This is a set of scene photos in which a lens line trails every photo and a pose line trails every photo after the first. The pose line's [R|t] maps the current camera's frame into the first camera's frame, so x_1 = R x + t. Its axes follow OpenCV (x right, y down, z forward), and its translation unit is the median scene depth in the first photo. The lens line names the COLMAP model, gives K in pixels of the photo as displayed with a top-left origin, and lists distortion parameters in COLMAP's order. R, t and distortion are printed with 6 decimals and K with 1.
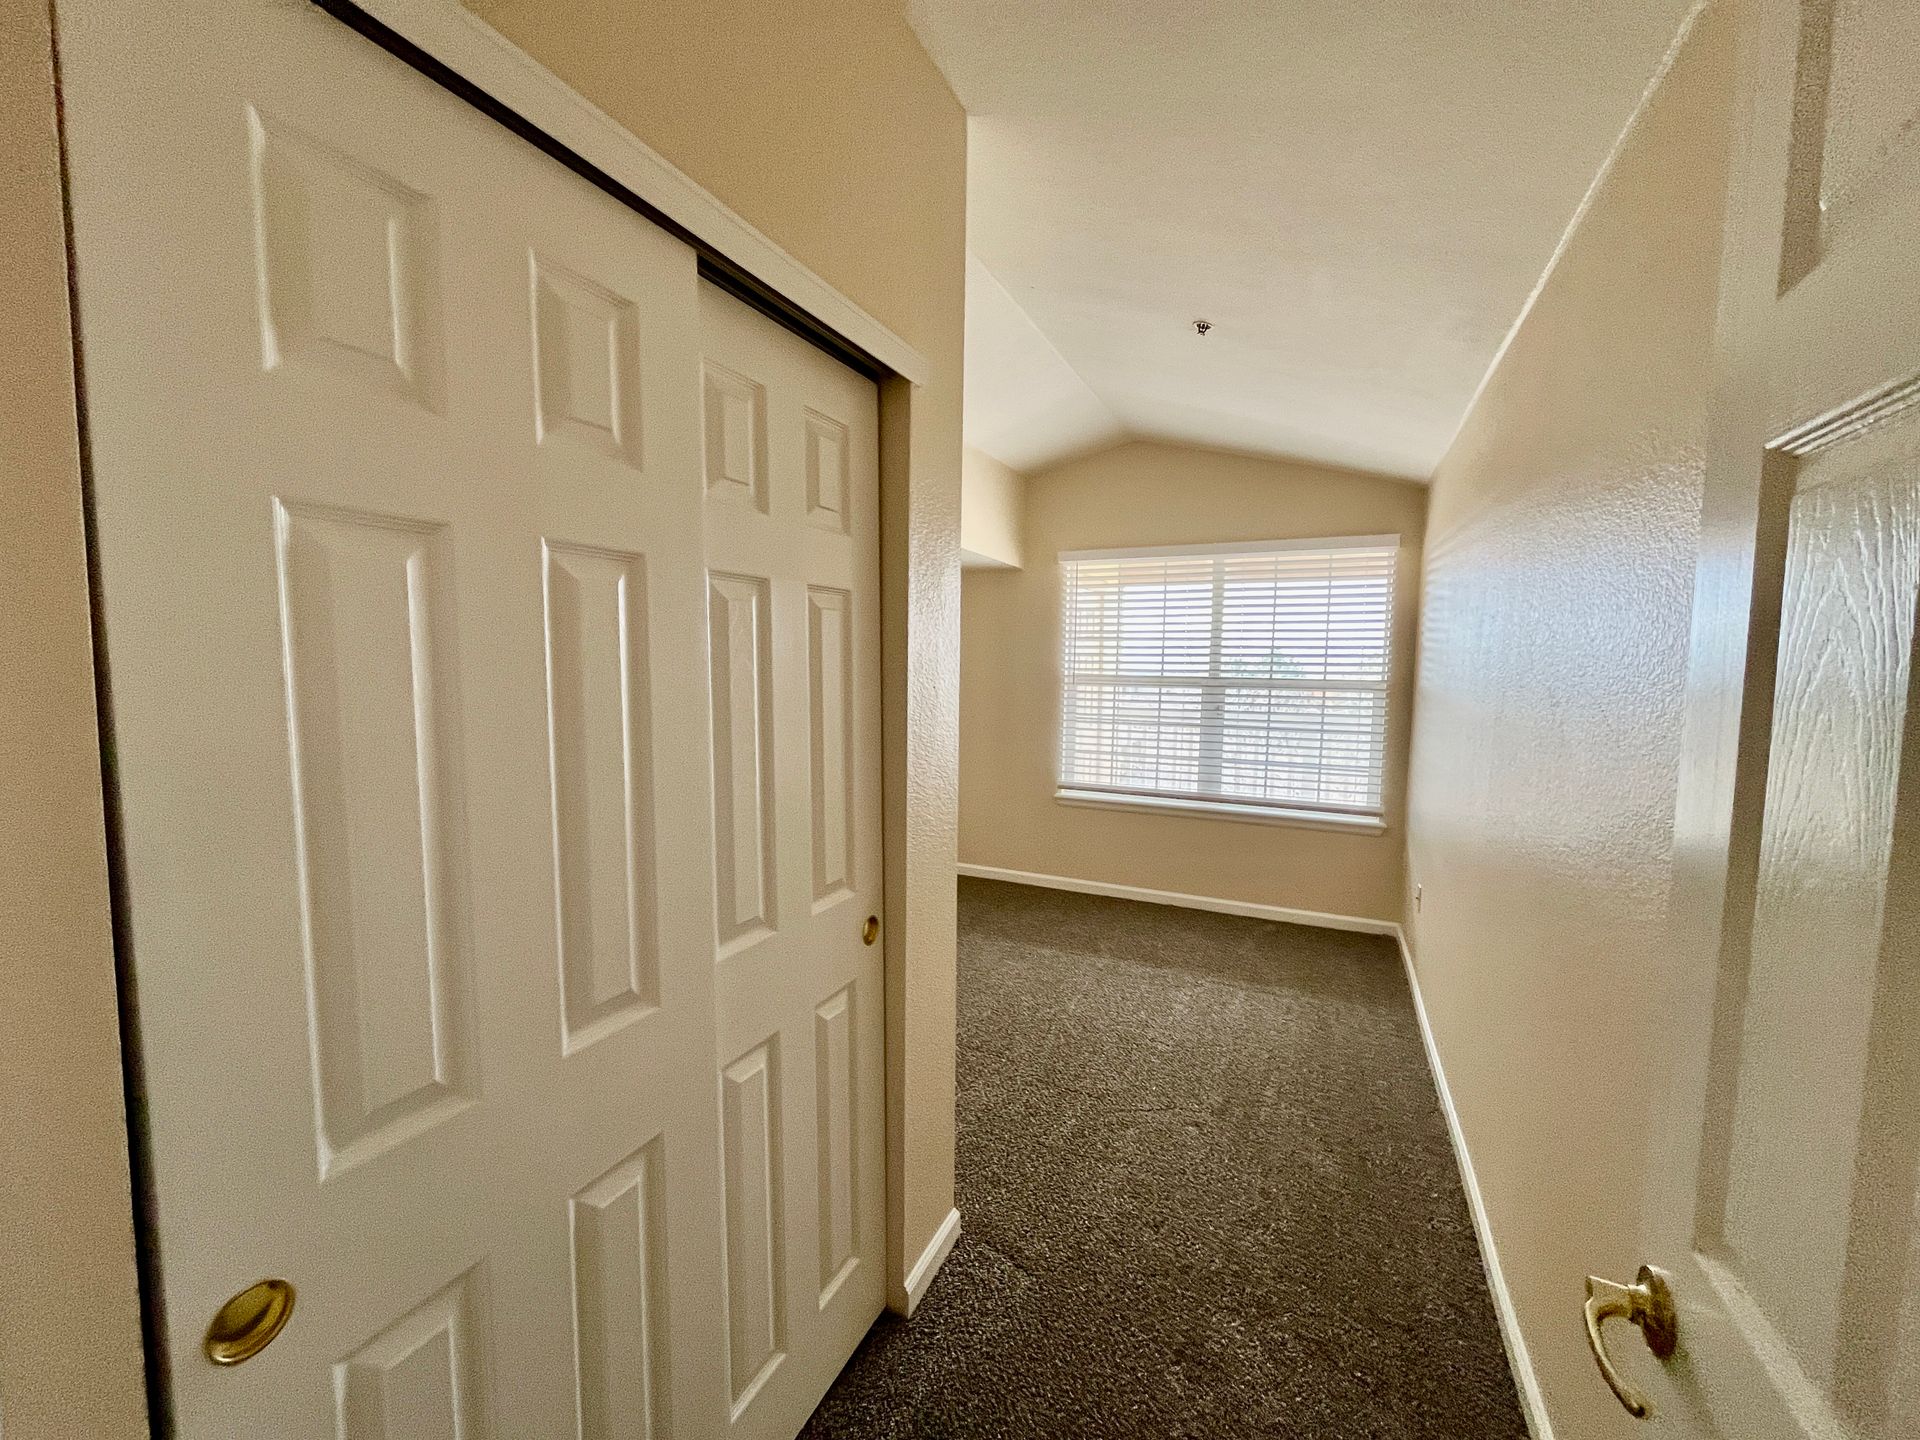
lens RADIAL K [[778.2, 0, 954.5], [0, 778.2, 722.1], [0, 0, 1]] dist [-0.001084, -0.000929]
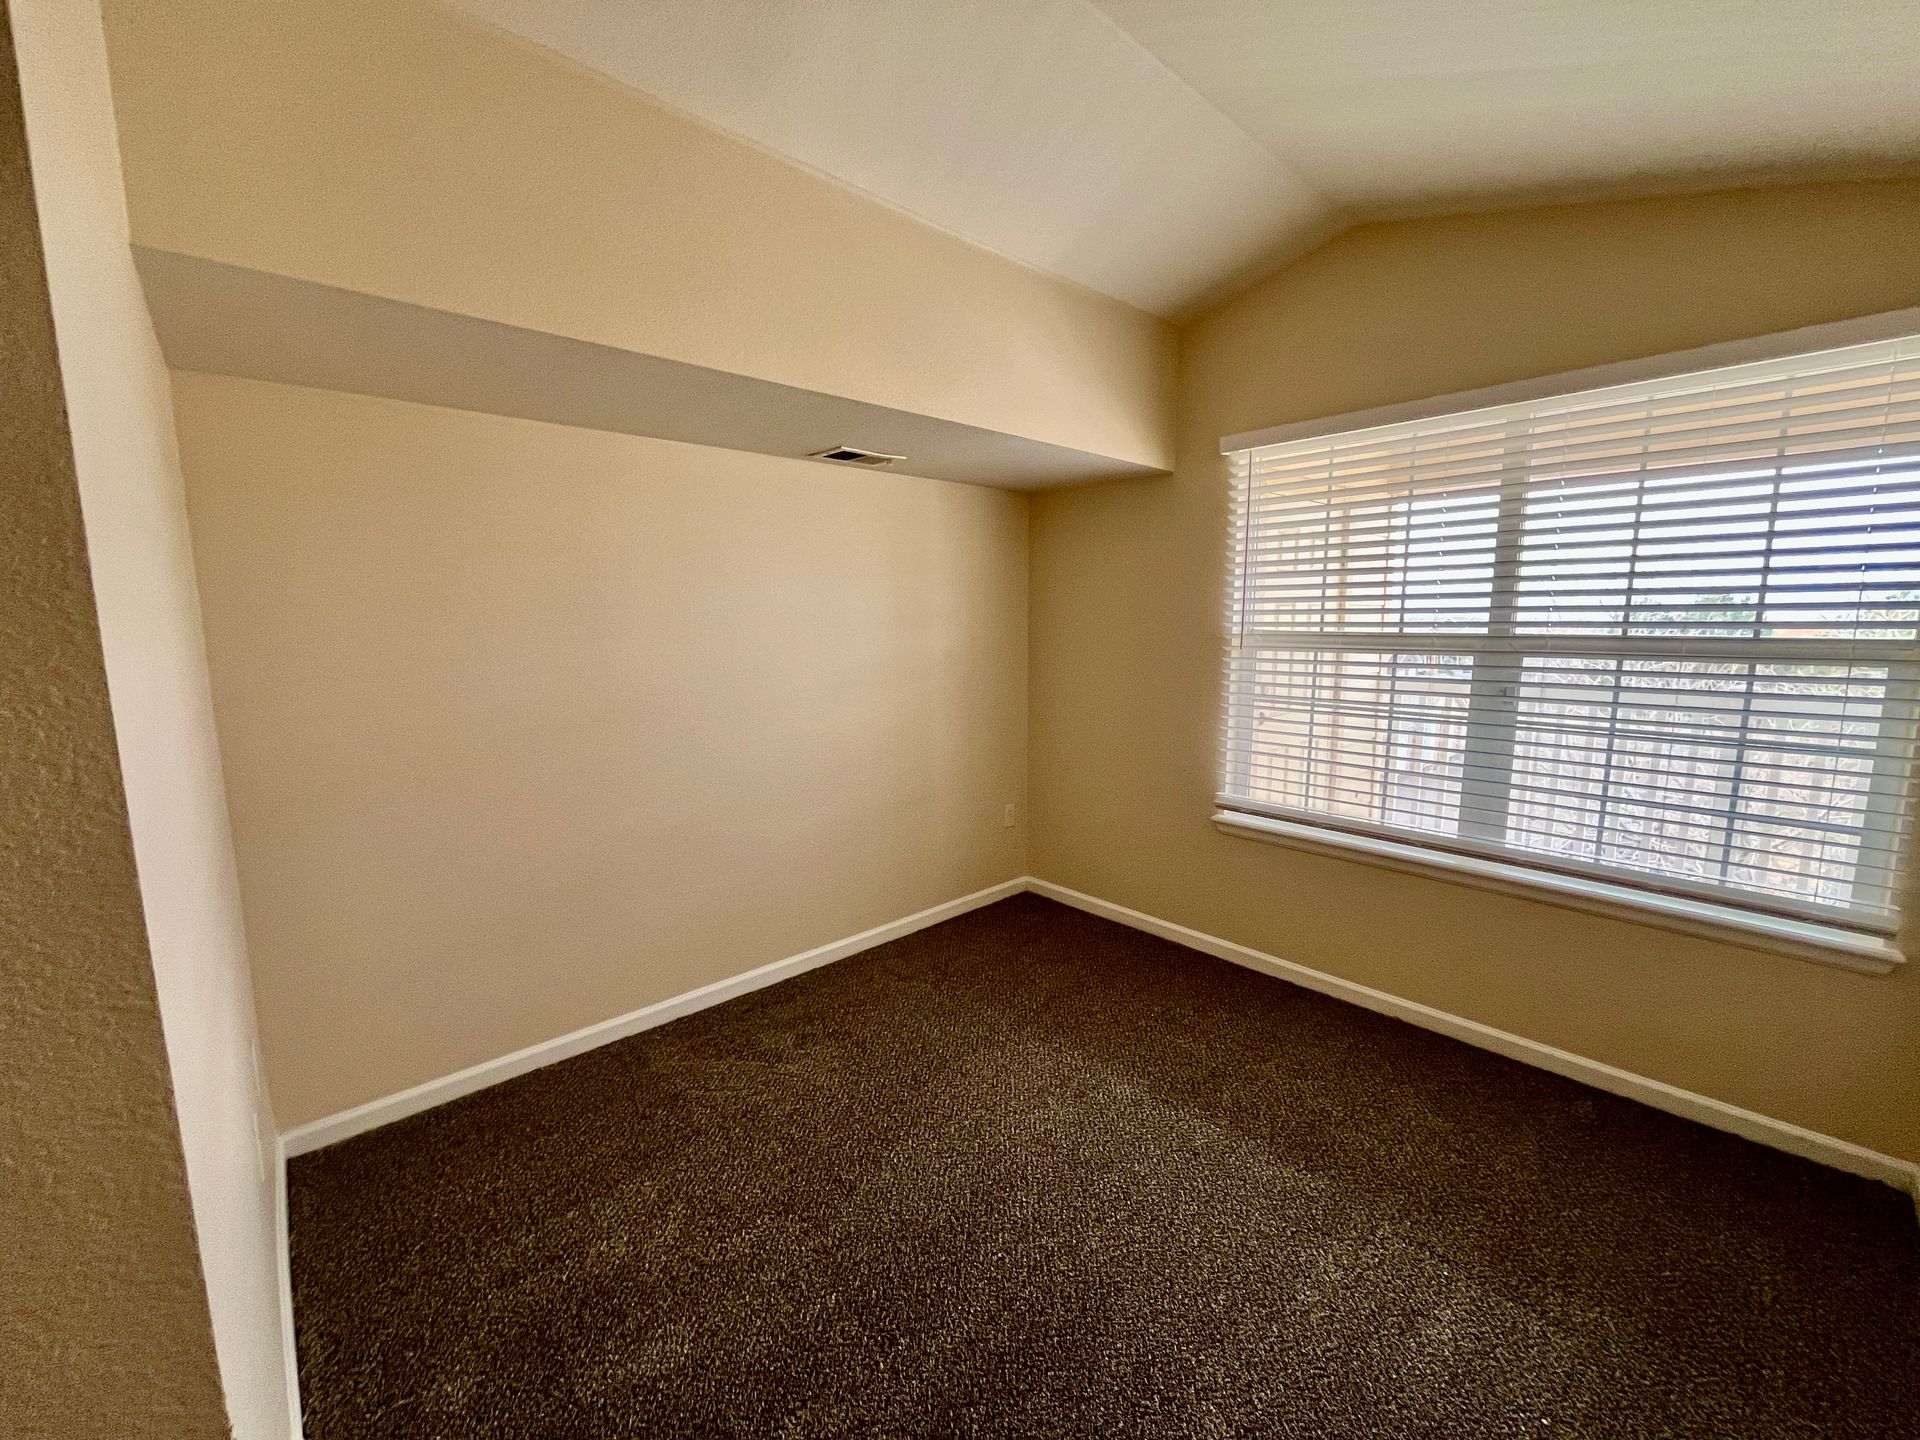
lens RADIAL K [[778.2, 0, 954.5], [0, 778.2, 722.1], [0, 0, 1]] dist [-0.001084, -0.000929]
pose [[0.924554, 0.031458, -0.379751, 0.186720], [-0.010558, 0.998319, 0.056994, -0.023776], [0.380905, -0.048684, 0.923332, 0.337292]]
